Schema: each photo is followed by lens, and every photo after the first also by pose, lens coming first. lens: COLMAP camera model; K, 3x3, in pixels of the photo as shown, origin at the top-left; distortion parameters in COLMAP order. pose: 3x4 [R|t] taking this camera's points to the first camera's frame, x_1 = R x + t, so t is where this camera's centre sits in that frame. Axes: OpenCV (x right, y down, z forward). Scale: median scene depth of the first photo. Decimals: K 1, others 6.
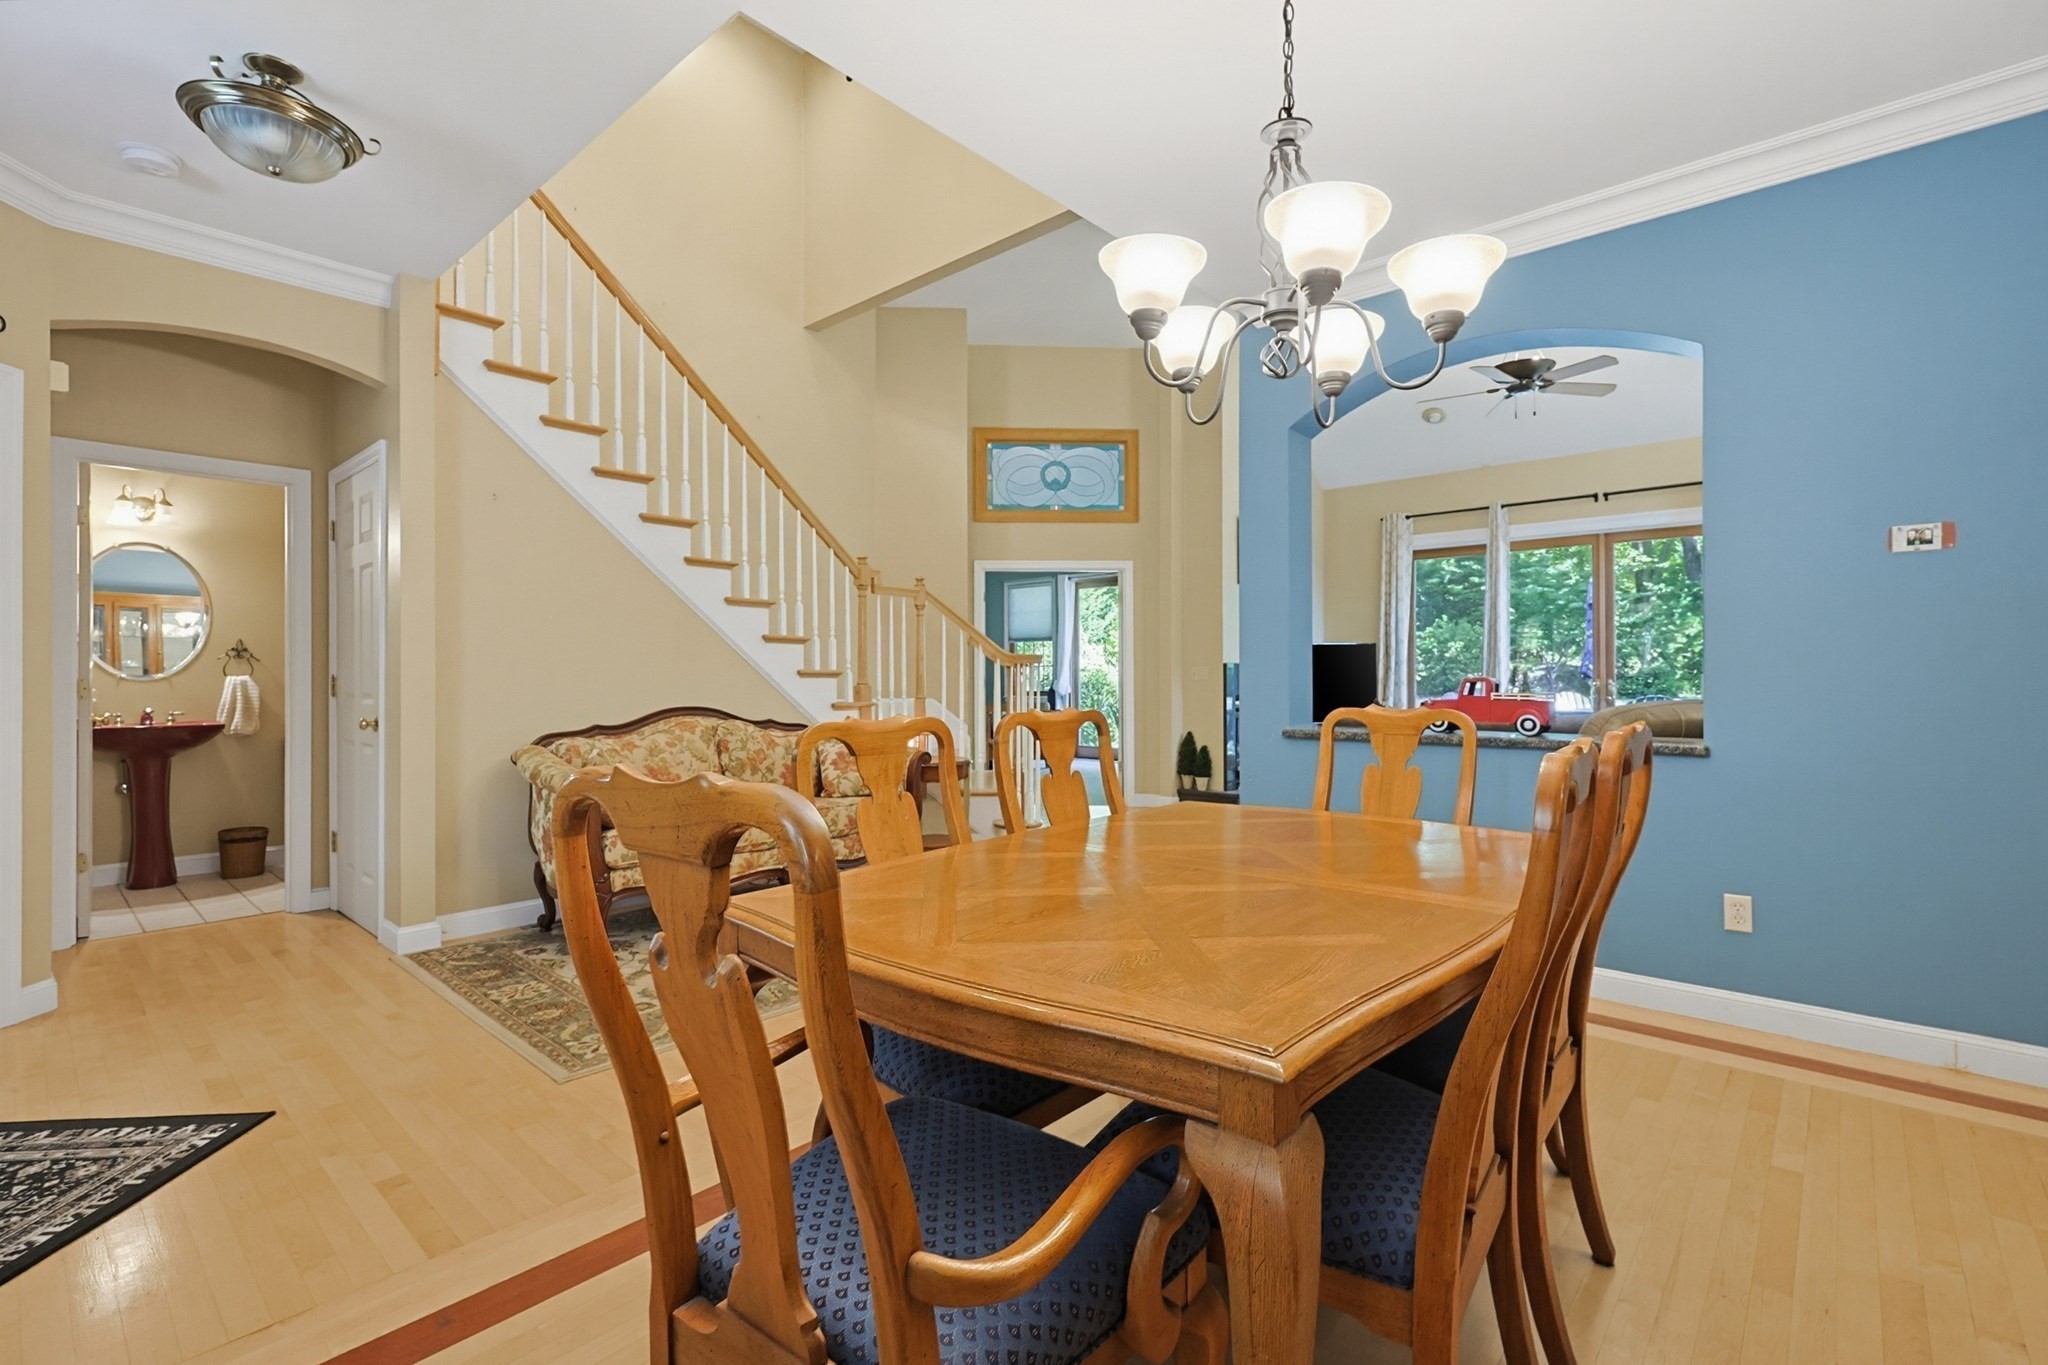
lens RADIAL K [[944.1, 0, 1024.0], [0, 944.1, 682.5], [0, 0, 1]] dist [-0.000045, -0.000165]
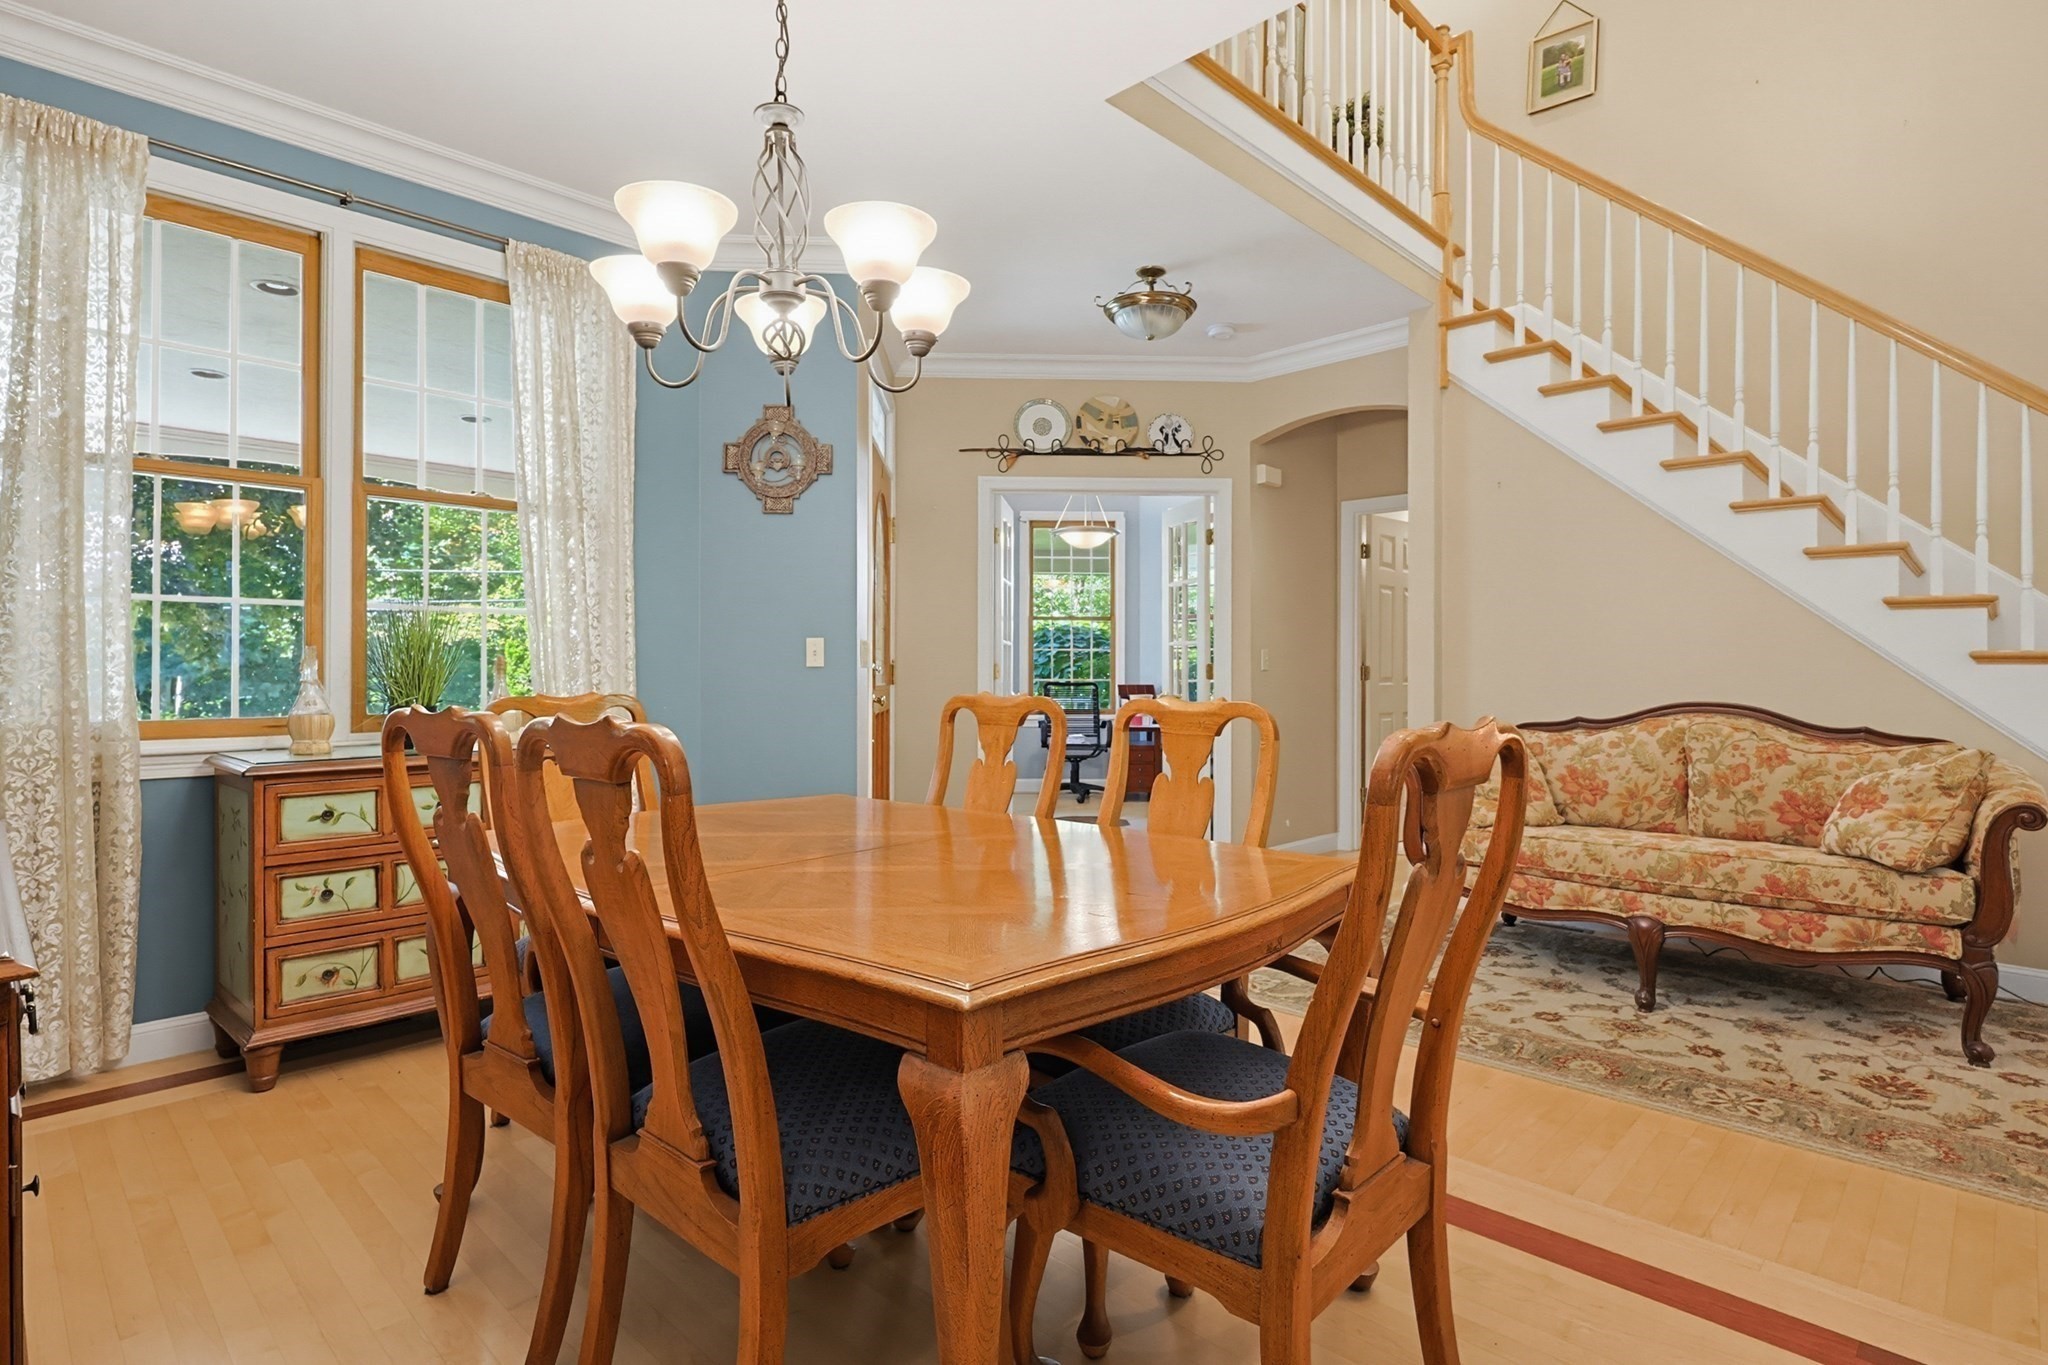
lens RADIAL K [[1021.9, 0, 1024.0], [0, 1021.9, 682.5], [0, 0, 1]] dist [-0.003423, -0.000339]
pose [[-0.031398, 0.013772, -0.999412, 0.558289], [-0.007472, 0.999874, 0.014013, 0.002420], [0.999479, 0.007908, -0.031291, 0.539417]]
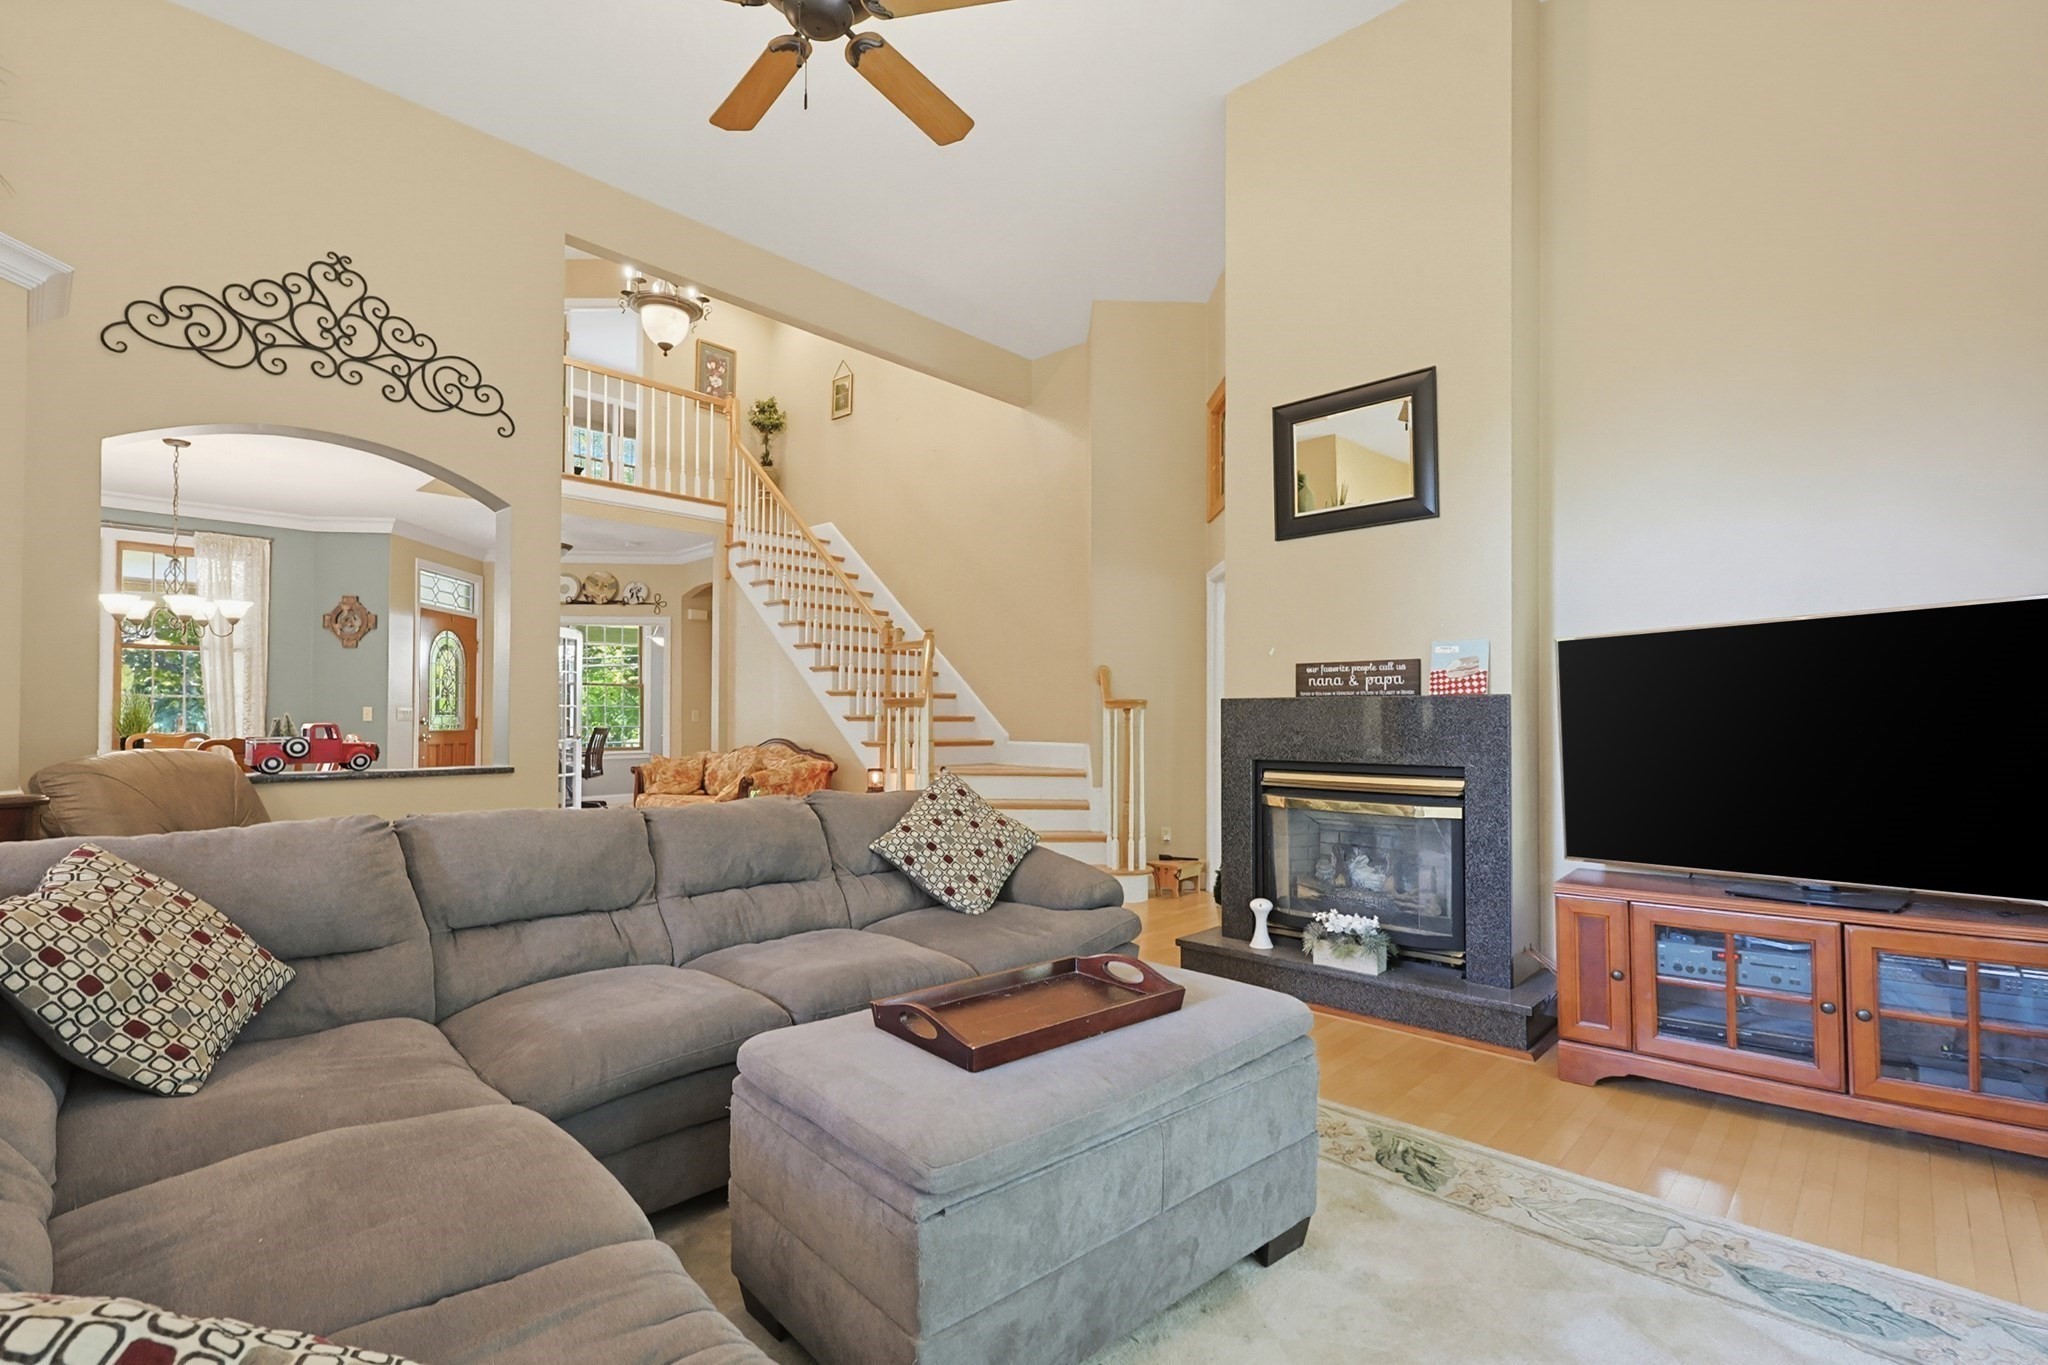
lens RADIAL K [[944.1, 0, 1024.0], [0, 944.1, 682.5], [0, 0, 1]] dist [-0.000045, -0.000165]
pose [[-0.053927, -0.035525, -0.997913, 1.389590], [-0.008244, 0.999349, -0.035131, -0.019010], [0.998511, 0.006332, -0.054184, 1.715285]]
